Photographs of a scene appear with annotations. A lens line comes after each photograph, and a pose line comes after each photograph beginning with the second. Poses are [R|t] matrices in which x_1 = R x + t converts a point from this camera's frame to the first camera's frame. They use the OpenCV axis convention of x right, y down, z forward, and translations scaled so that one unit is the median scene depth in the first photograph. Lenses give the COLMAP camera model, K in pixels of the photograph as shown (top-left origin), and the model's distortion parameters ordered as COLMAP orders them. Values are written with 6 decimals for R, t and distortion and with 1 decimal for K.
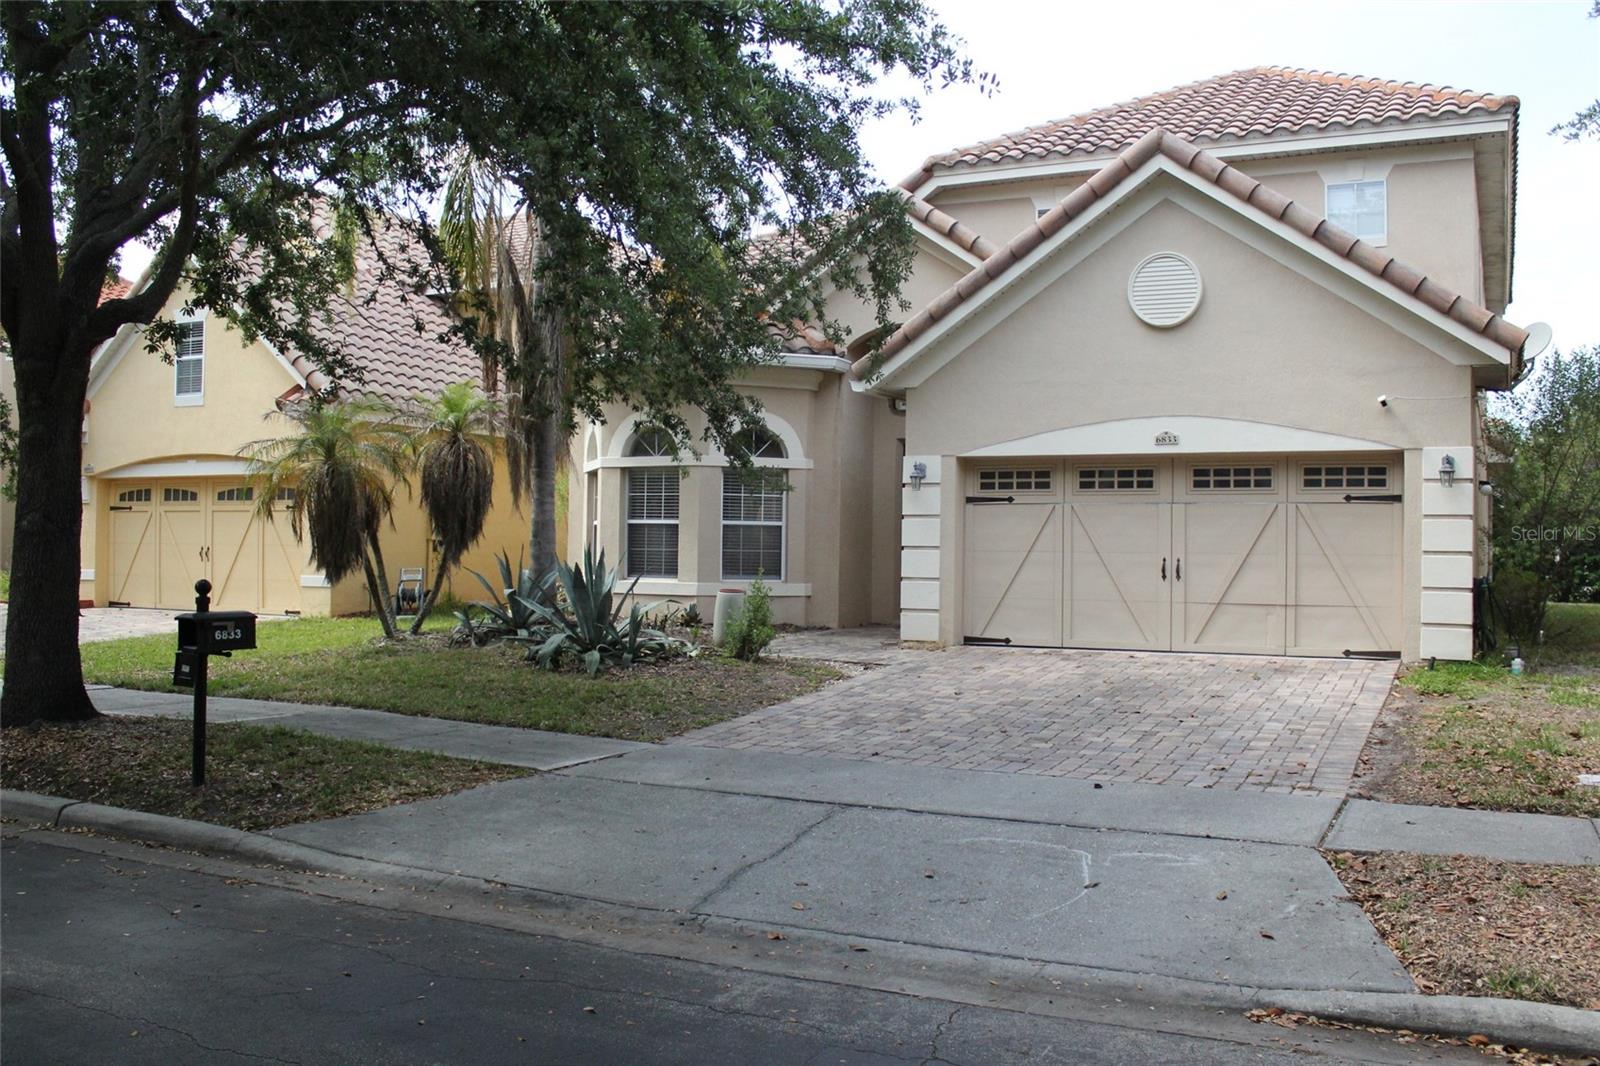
lens RADIAL K [[1371.6, 0, 800.0], [0, 1371.6, 533.0], [0, 0, 1]] dist [-0.170279, 0.150007]
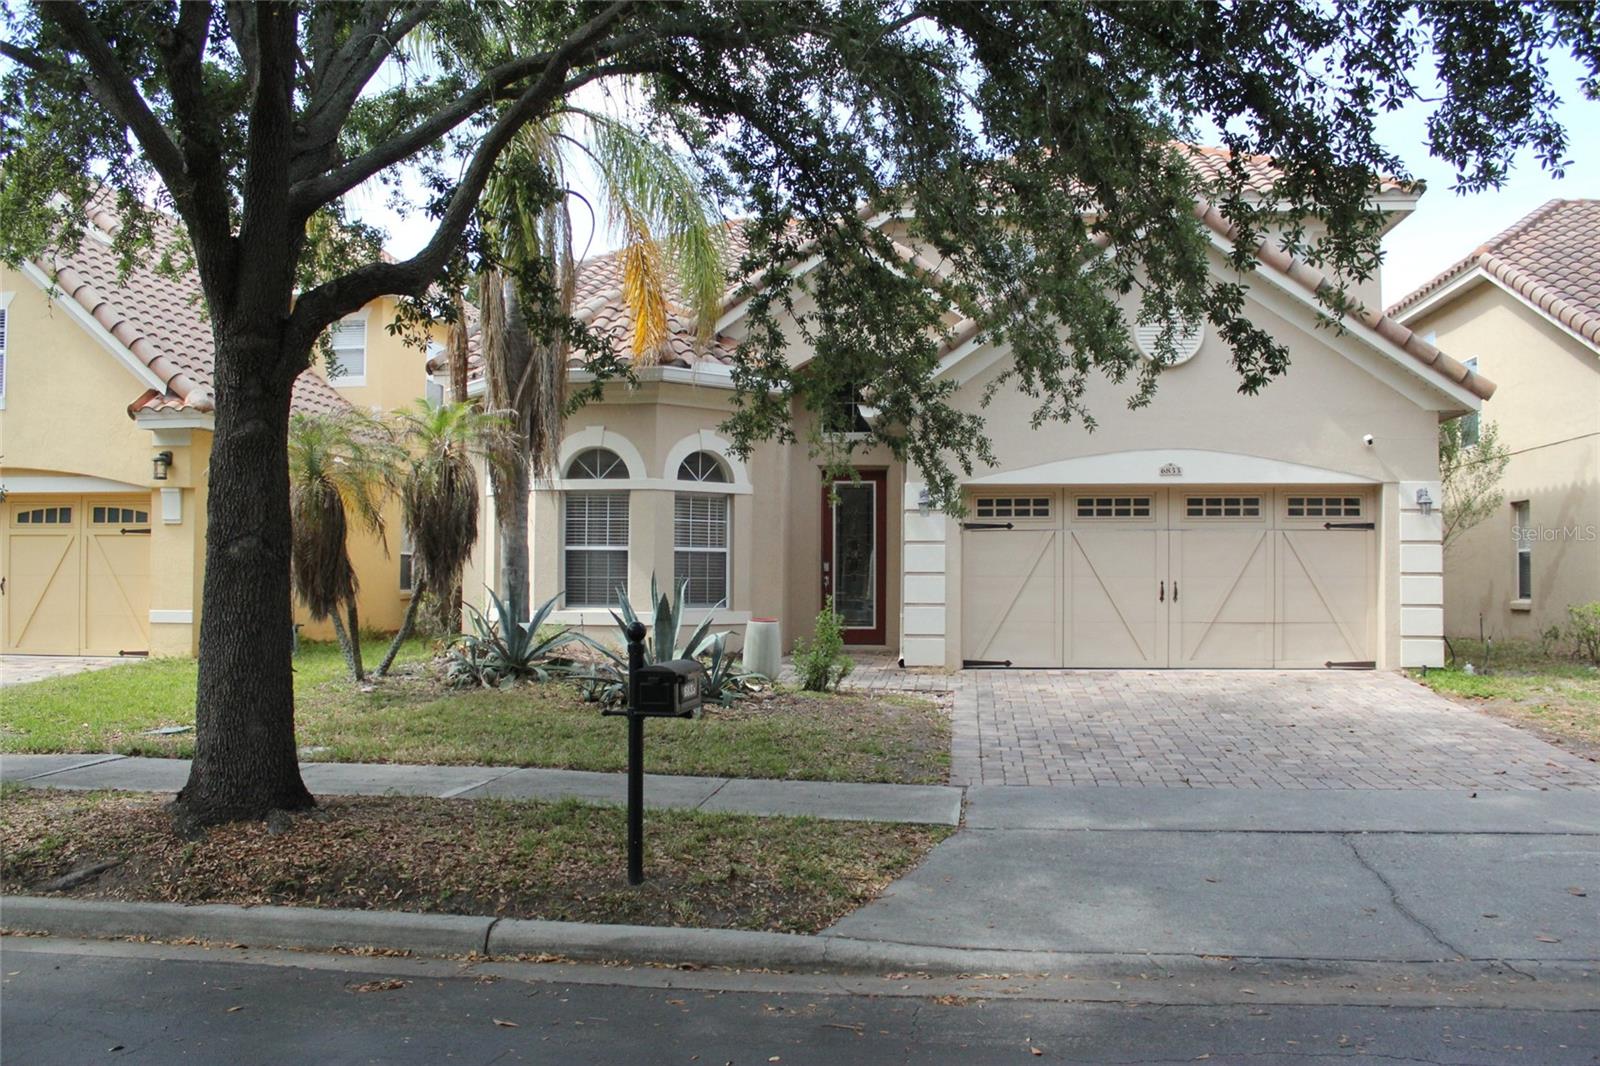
lens RADIAL K [[1302.2, 0, 800.0], [0, 1302.2, 533.0], [0, 0, 1]] dist [-0.167931, 0.145102]
pose [[0.945644, 0.002542, 0.325194, -0.343041], [0.003731, 0.999819, -0.018665, -0.001810], [-0.325182, 0.018864, 0.945463, 0.135896]]
